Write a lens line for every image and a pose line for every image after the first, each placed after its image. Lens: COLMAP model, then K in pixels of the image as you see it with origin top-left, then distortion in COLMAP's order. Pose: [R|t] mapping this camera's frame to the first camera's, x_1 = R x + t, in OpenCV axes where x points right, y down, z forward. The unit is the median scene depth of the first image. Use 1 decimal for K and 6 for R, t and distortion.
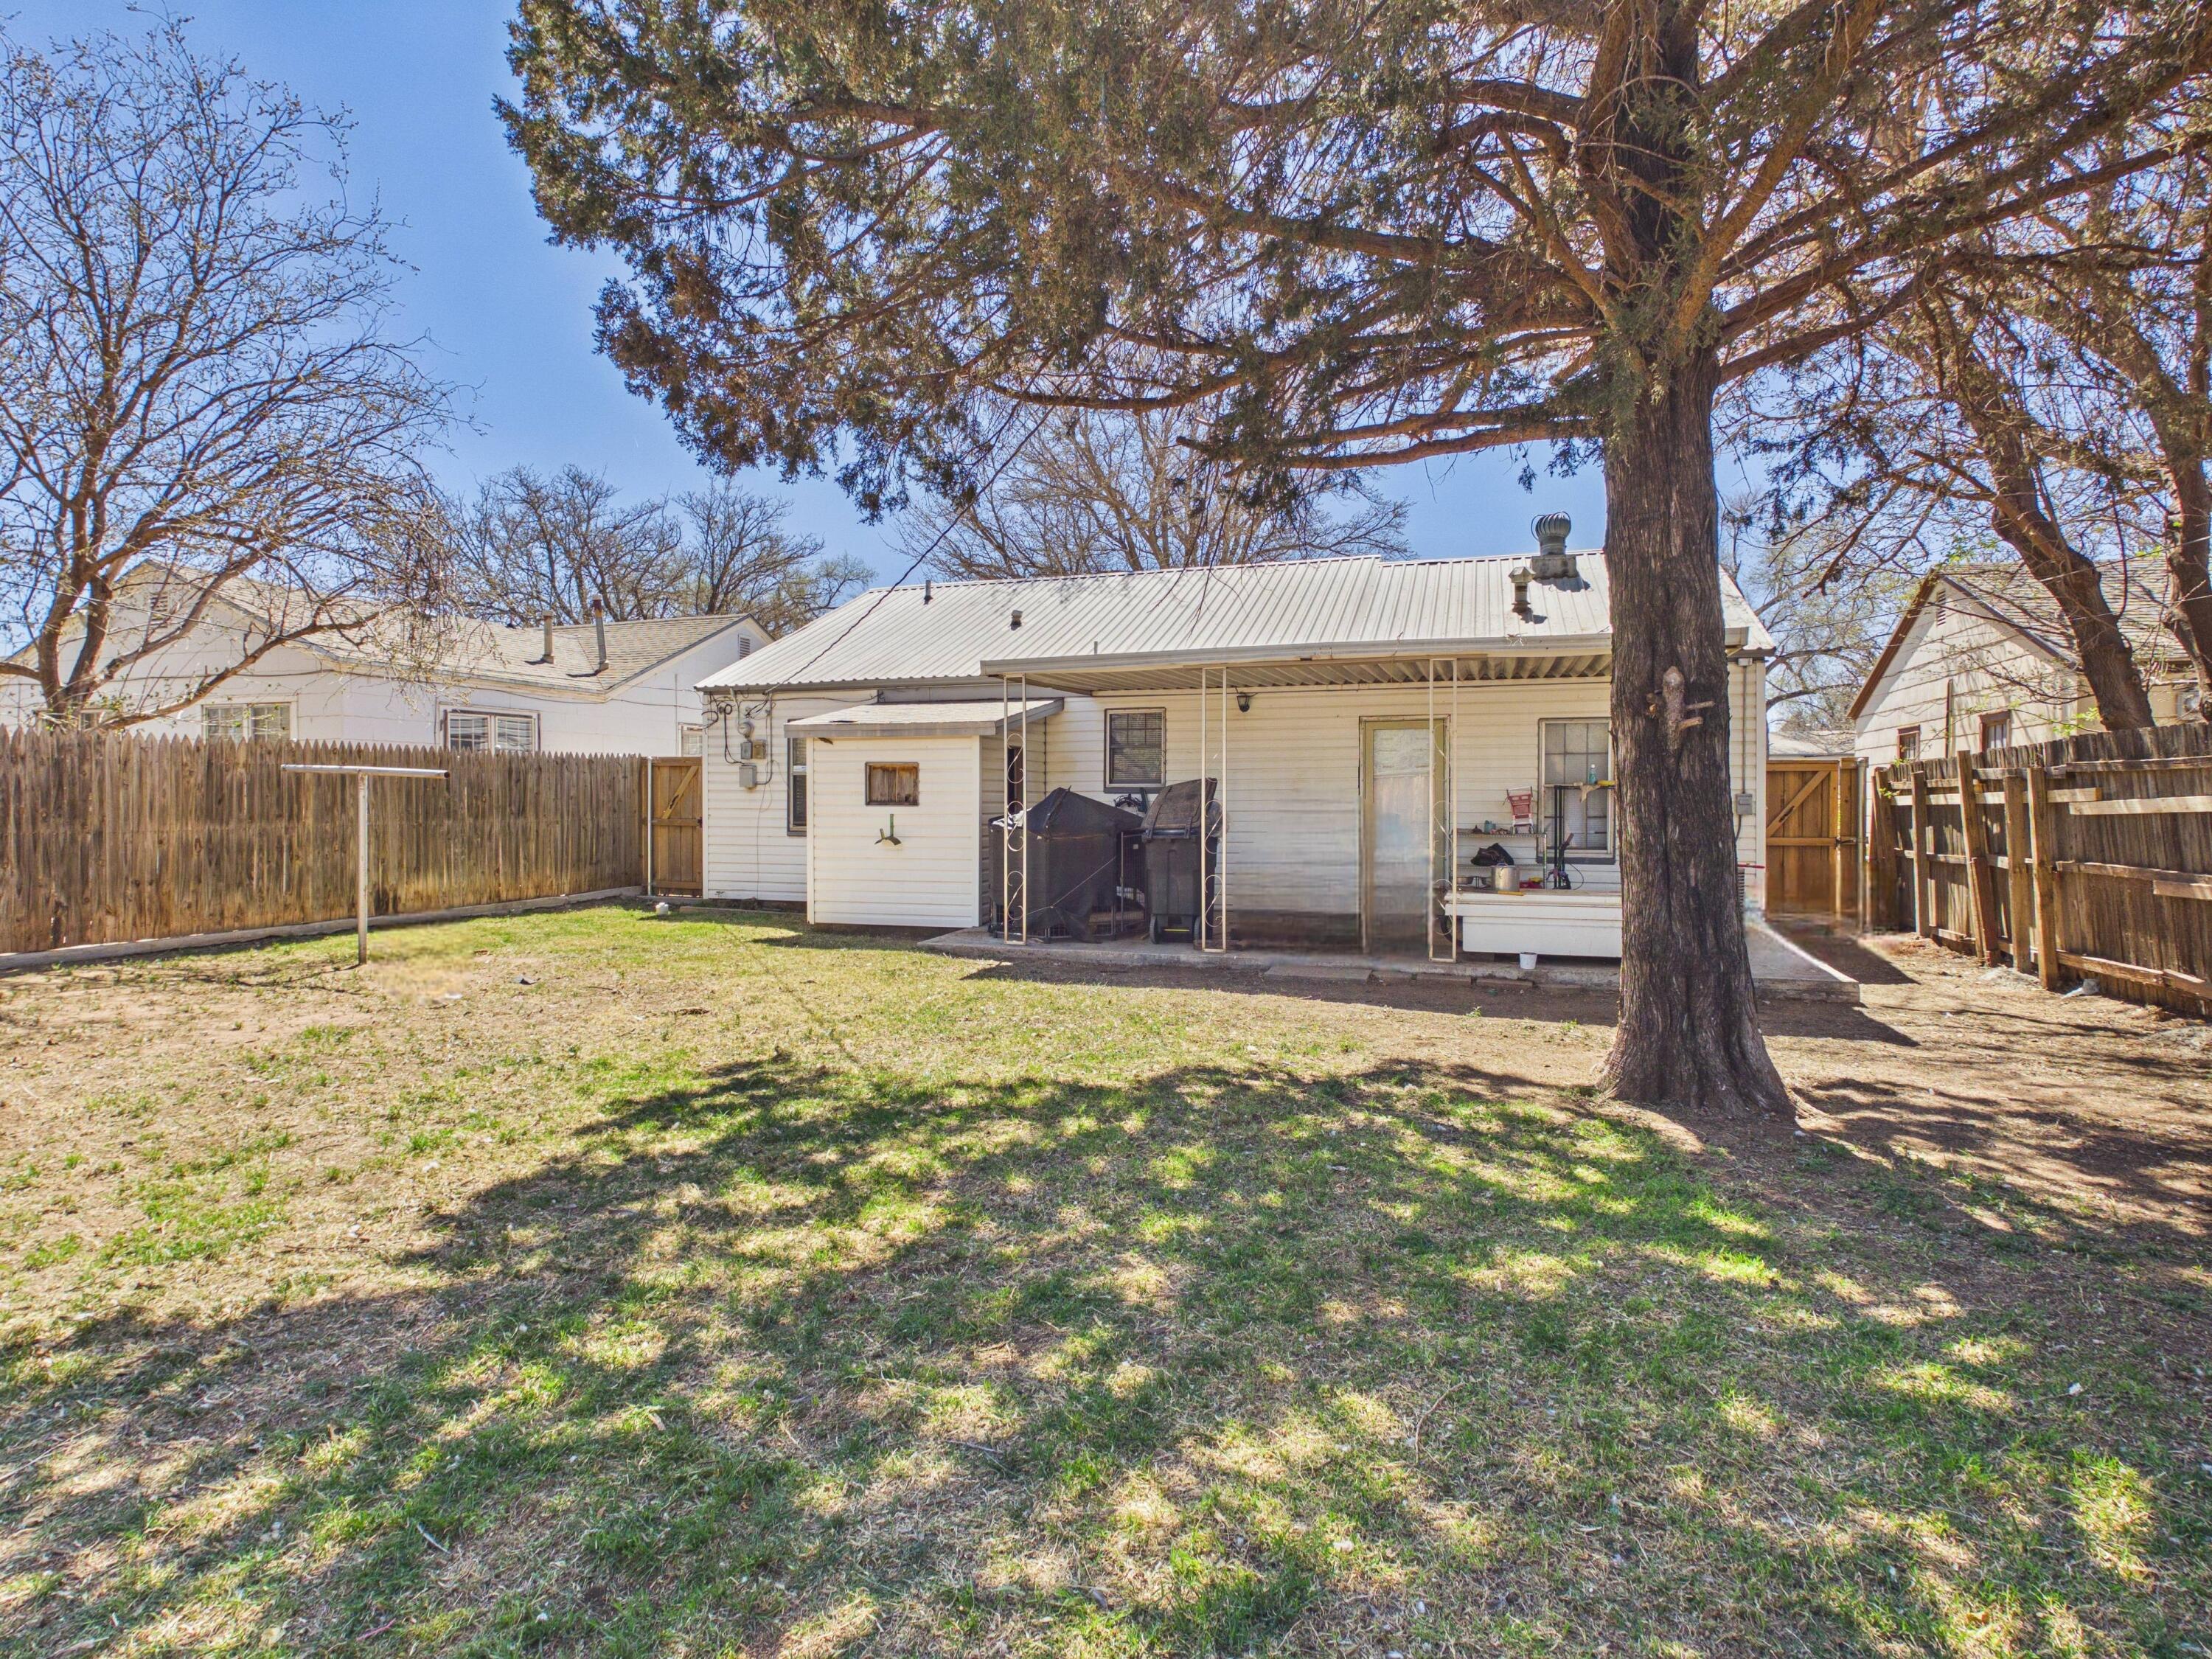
lens RADIAL K [[1089.3, 0, 1103.9], [0, 1089.3, 813.3], [0, 0, 1]] dist [-0.003685, -0.000483]
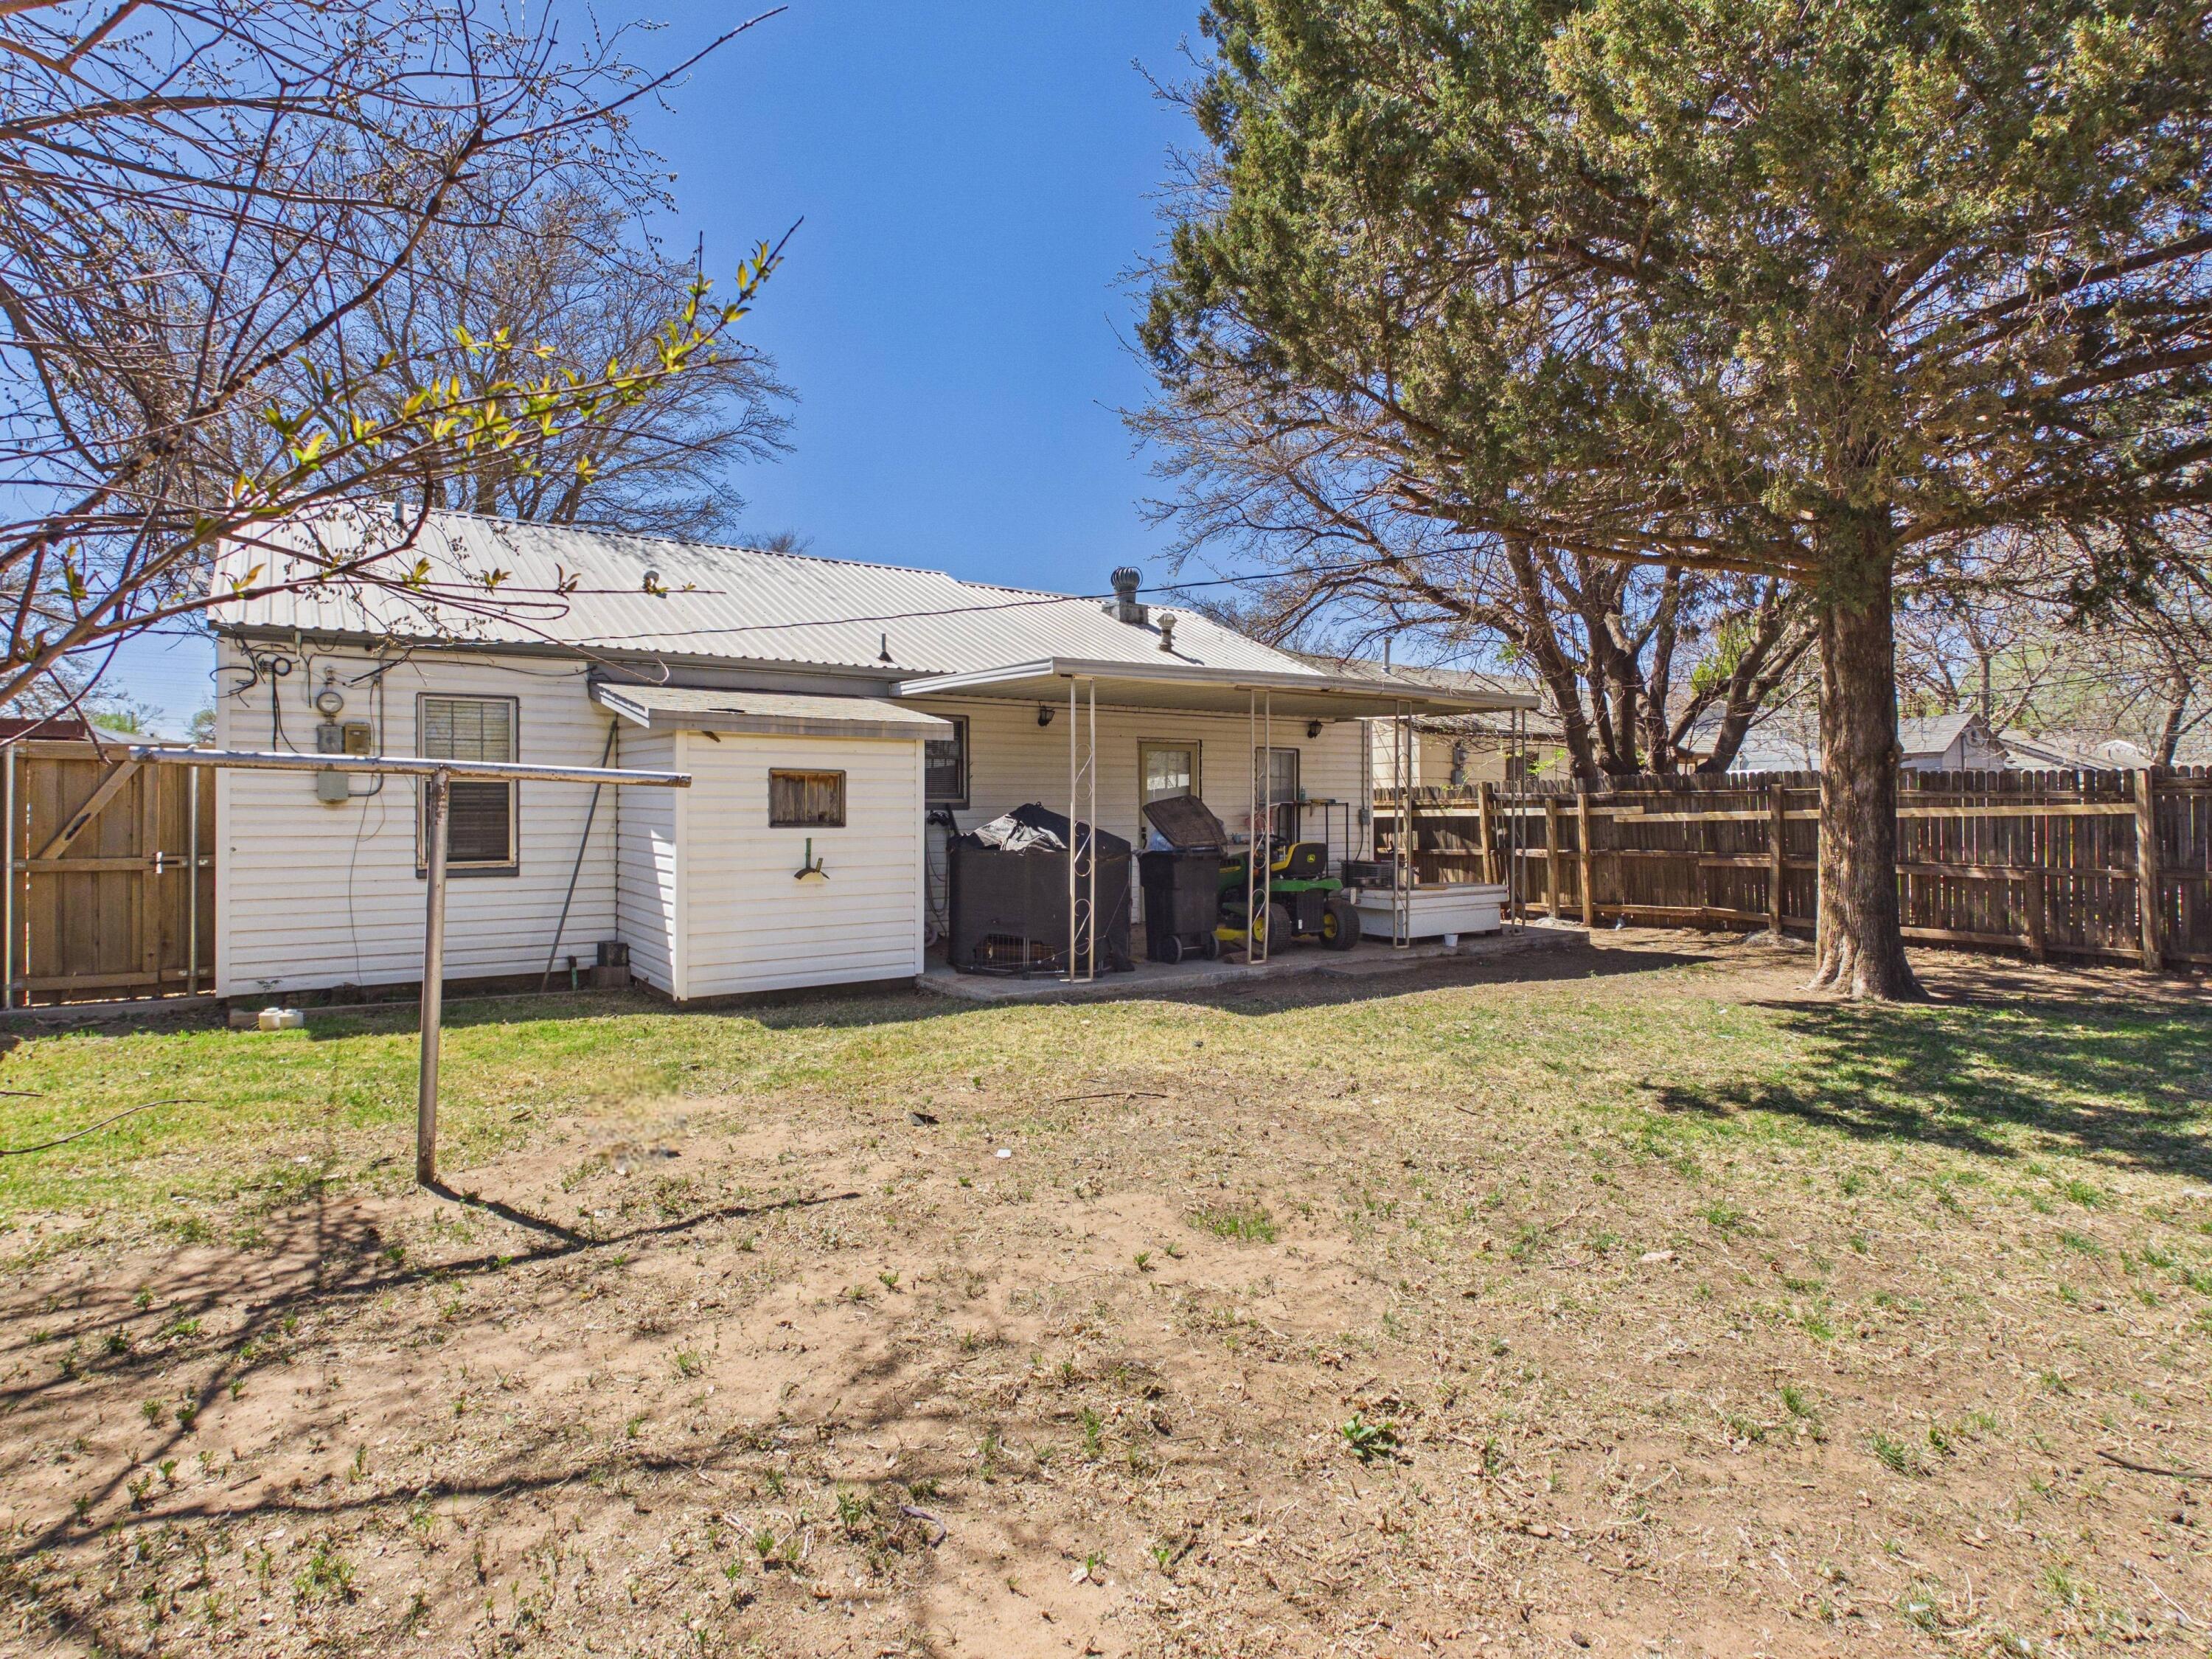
lens RADIAL K [[1089.3, 0, 1103.9], [0, 1089.3, 813.3], [0, 0, 1]] dist [-0.003685, -0.000483]
pose [[0.641817, -0.005293, 0.766839, -0.640693], [0.012117, 0.999921, -0.003240, -0.011494], [-0.766762, 0.011372, 0.641831, 0.356951]]
